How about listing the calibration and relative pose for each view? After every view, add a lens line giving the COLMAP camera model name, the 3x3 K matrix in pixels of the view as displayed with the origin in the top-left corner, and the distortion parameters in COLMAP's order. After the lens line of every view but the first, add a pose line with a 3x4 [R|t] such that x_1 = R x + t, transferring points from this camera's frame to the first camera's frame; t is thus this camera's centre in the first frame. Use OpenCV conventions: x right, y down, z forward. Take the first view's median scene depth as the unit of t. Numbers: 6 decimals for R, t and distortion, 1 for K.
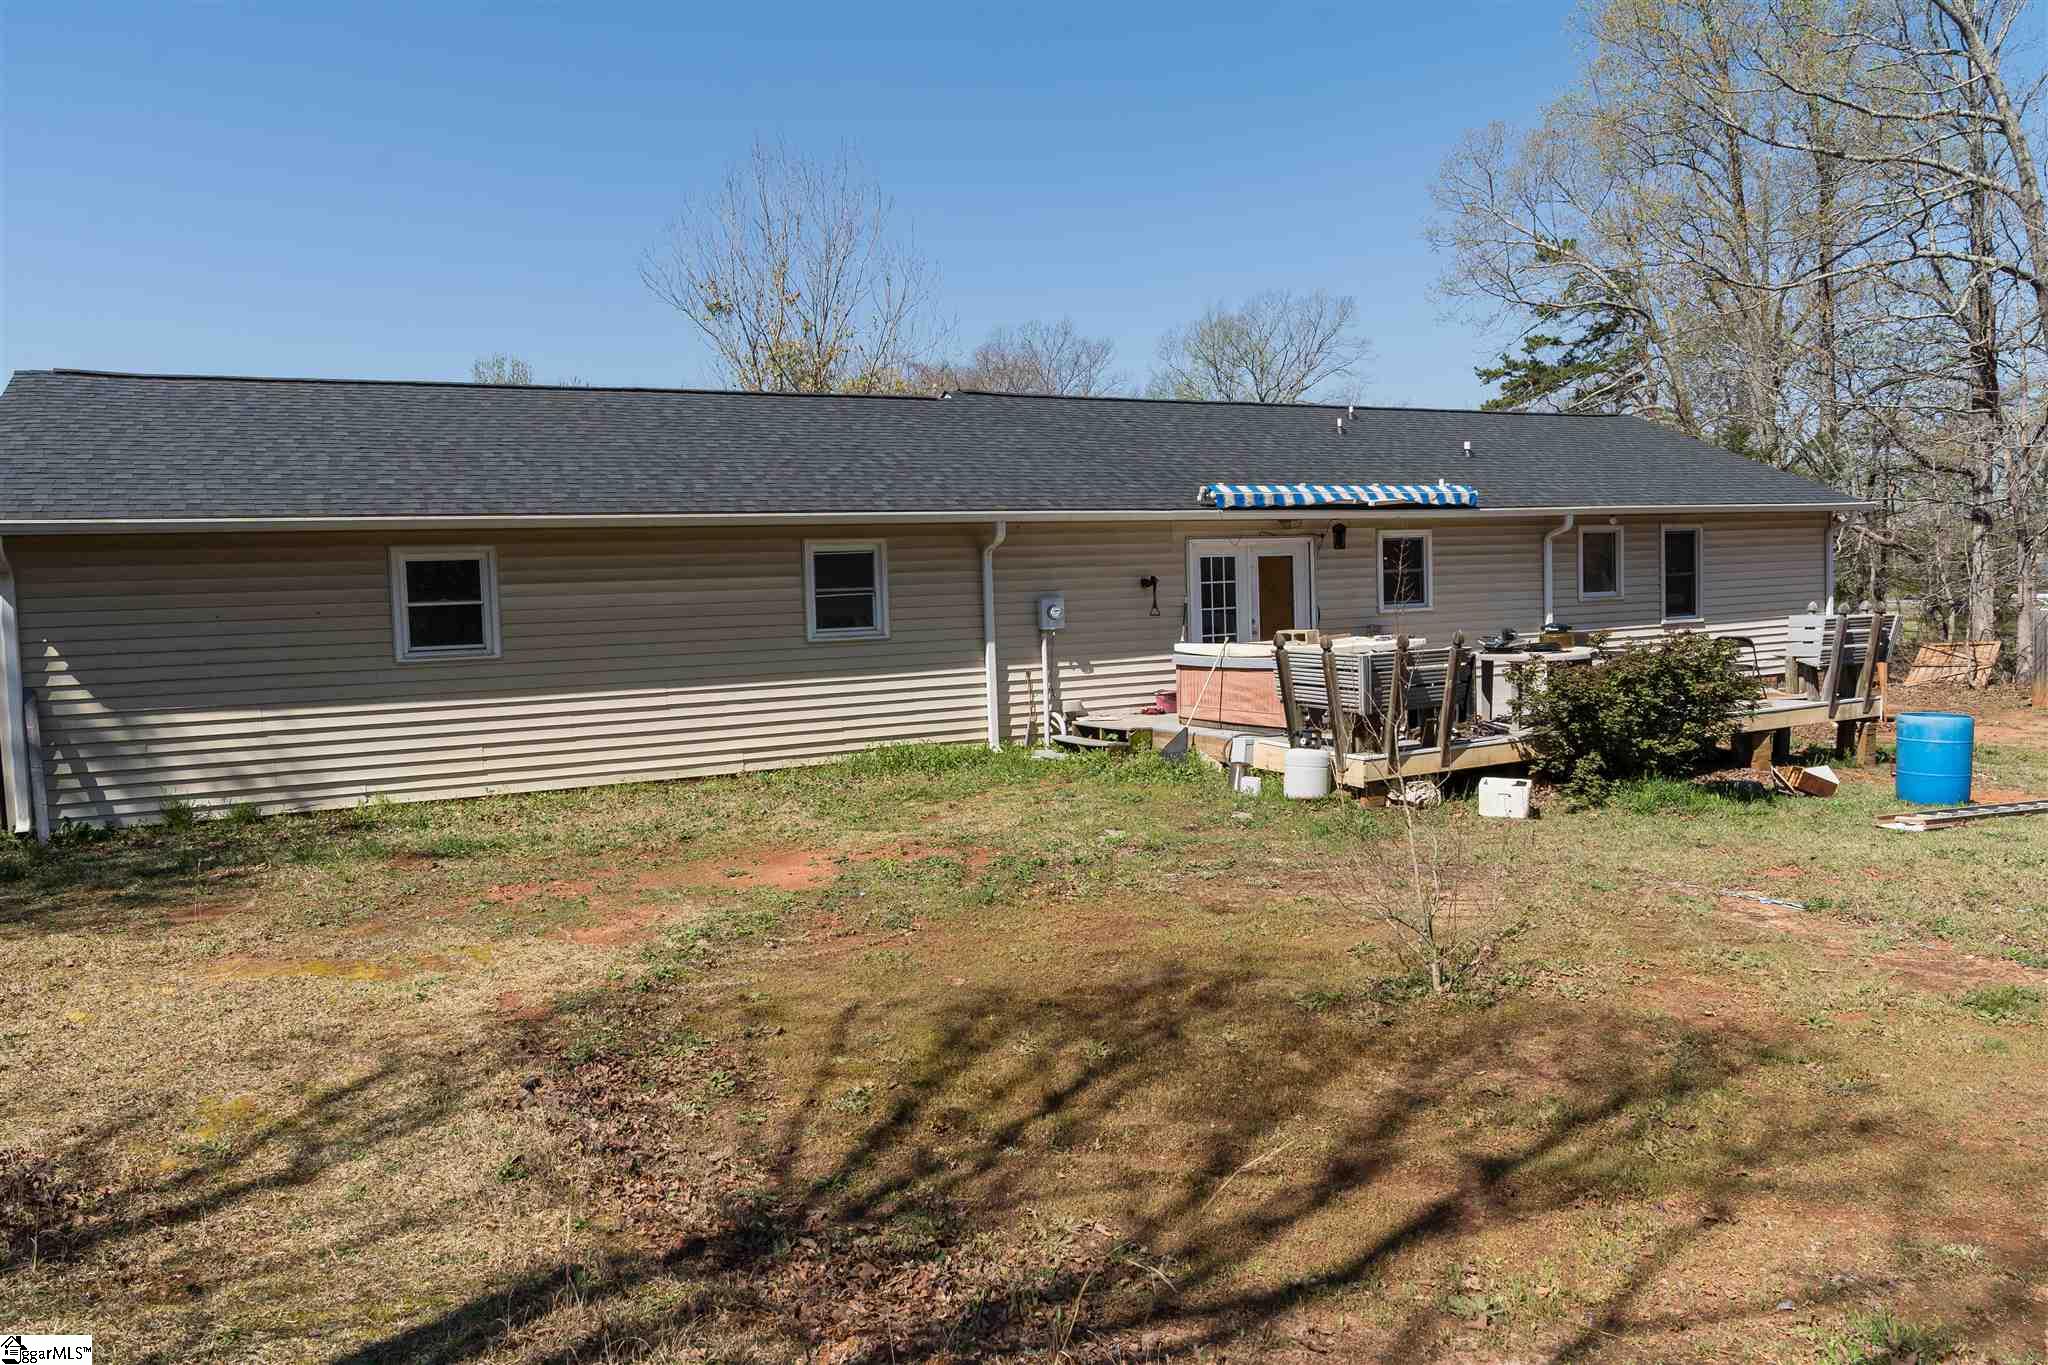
lens RADIAL K [[1388.0, 0, 1024.0], [0, 1388.0, 682.5], [0, 0, 1]] dist [-0.037047, 0.026557]
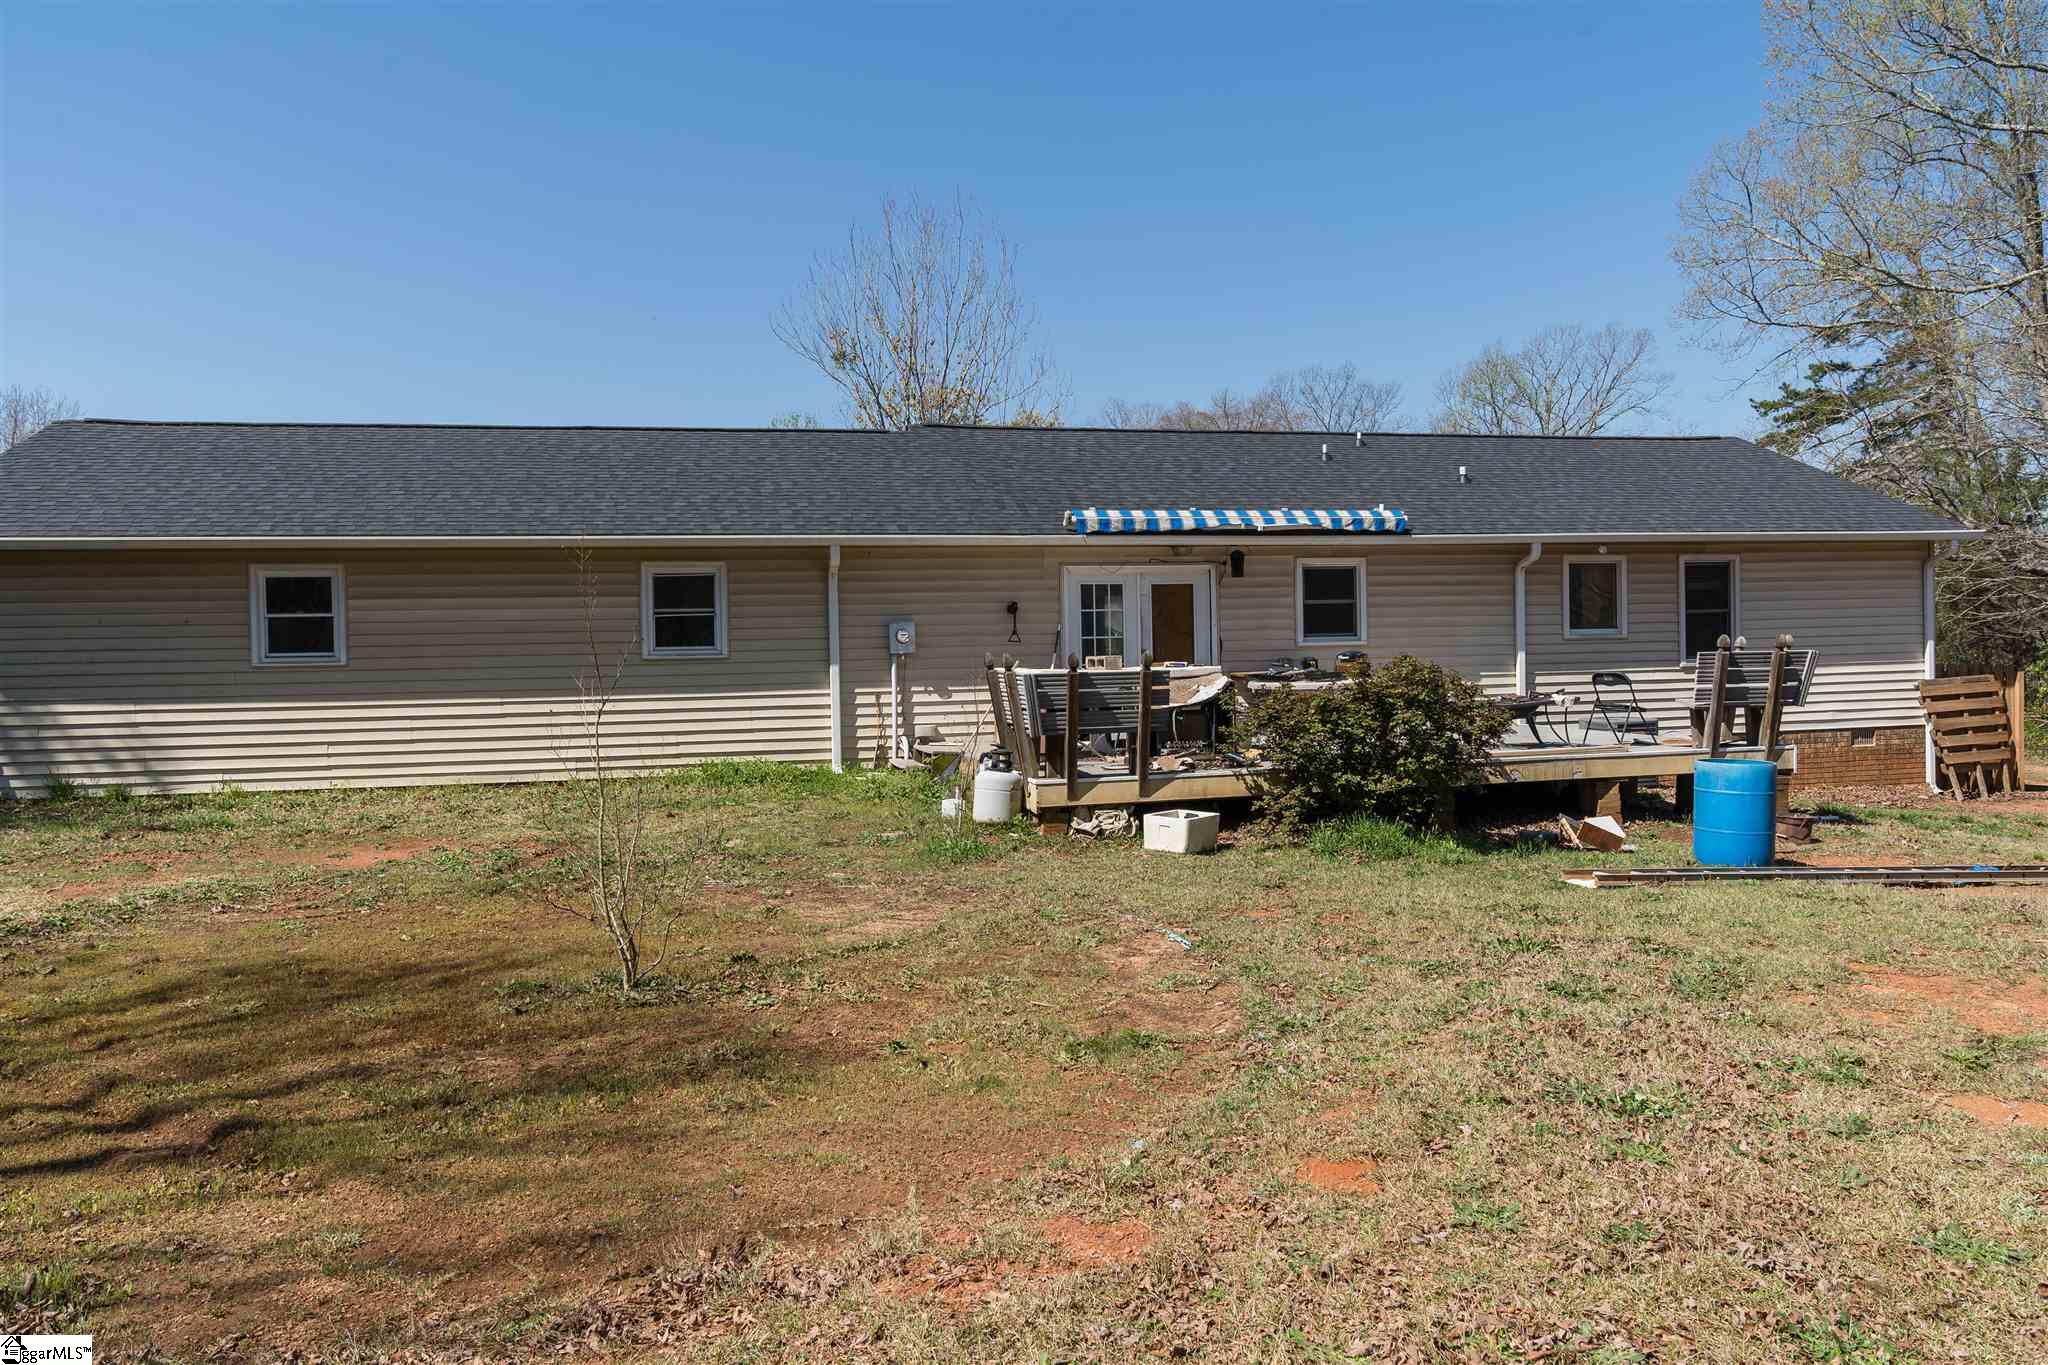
lens RADIAL K [[1388.0, 0, 1024.0], [0, 1388.0, 682.5], [0, 0, 1]] dist [-0.037047, 0.026557]
pose [[0.969288, 0.022019, -0.244941, 0.357049], [-0.031026, 0.998974, -0.032975, 0.013287], [0.243964, 0.039562, 0.968977, 0.050065]]
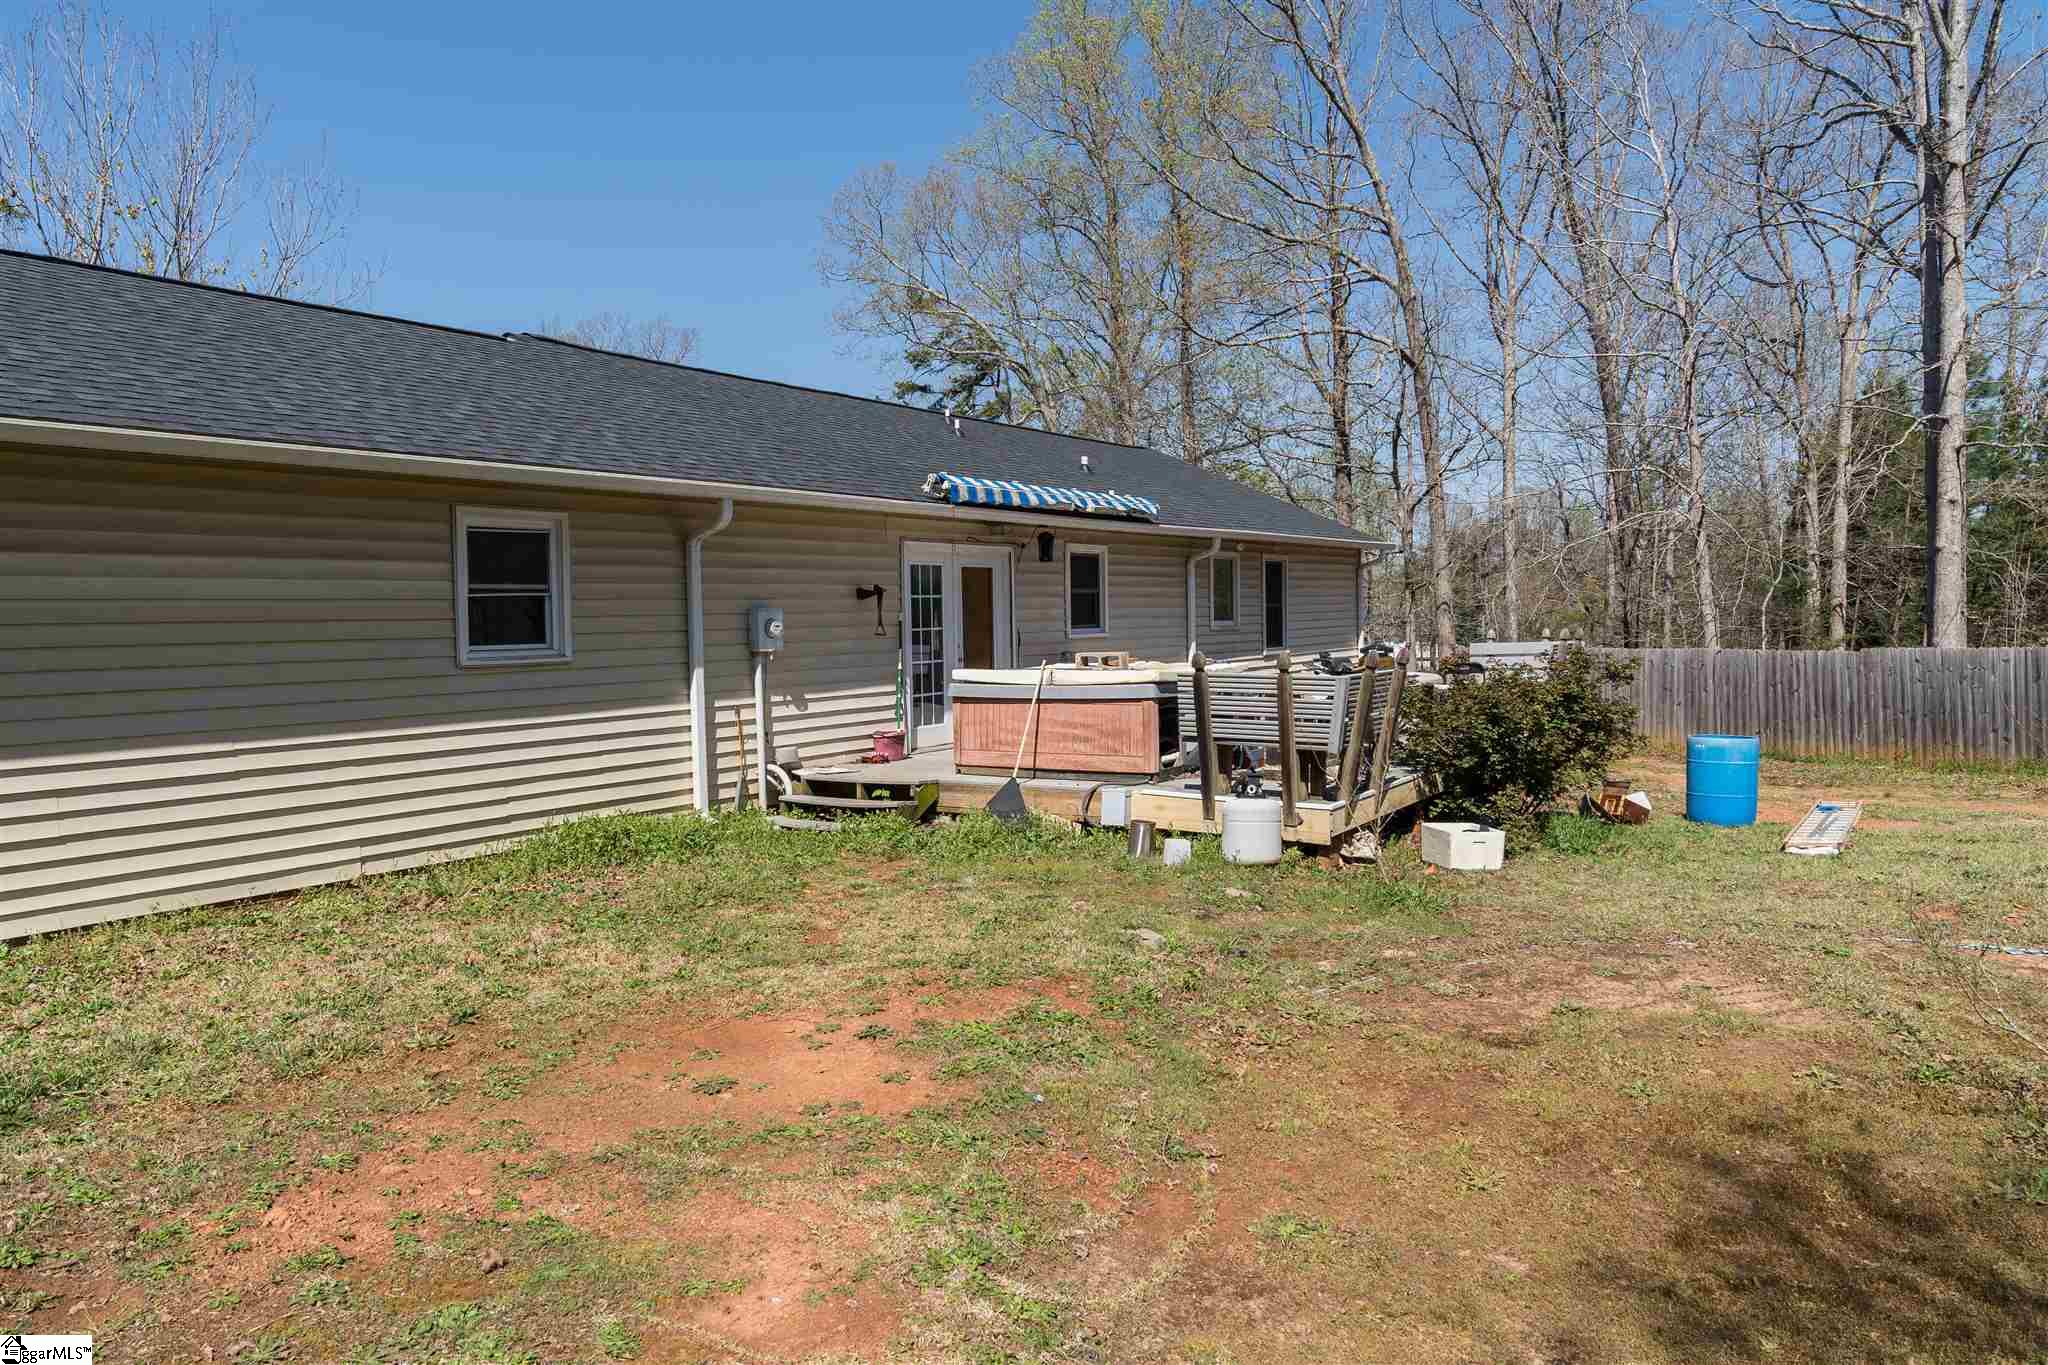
lens RADIAL K [[1388.0, 0, 1024.0], [0, 1388.0, 682.5], [0, 0, 1]] dist [-0.037047, 0.026557]
pose [[0.871333, -0.003807, 0.490677, -0.225742], [0.019861, 0.999424, -0.027514, 0.001159], [-0.490290, 0.033720, 0.870907, 0.296747]]
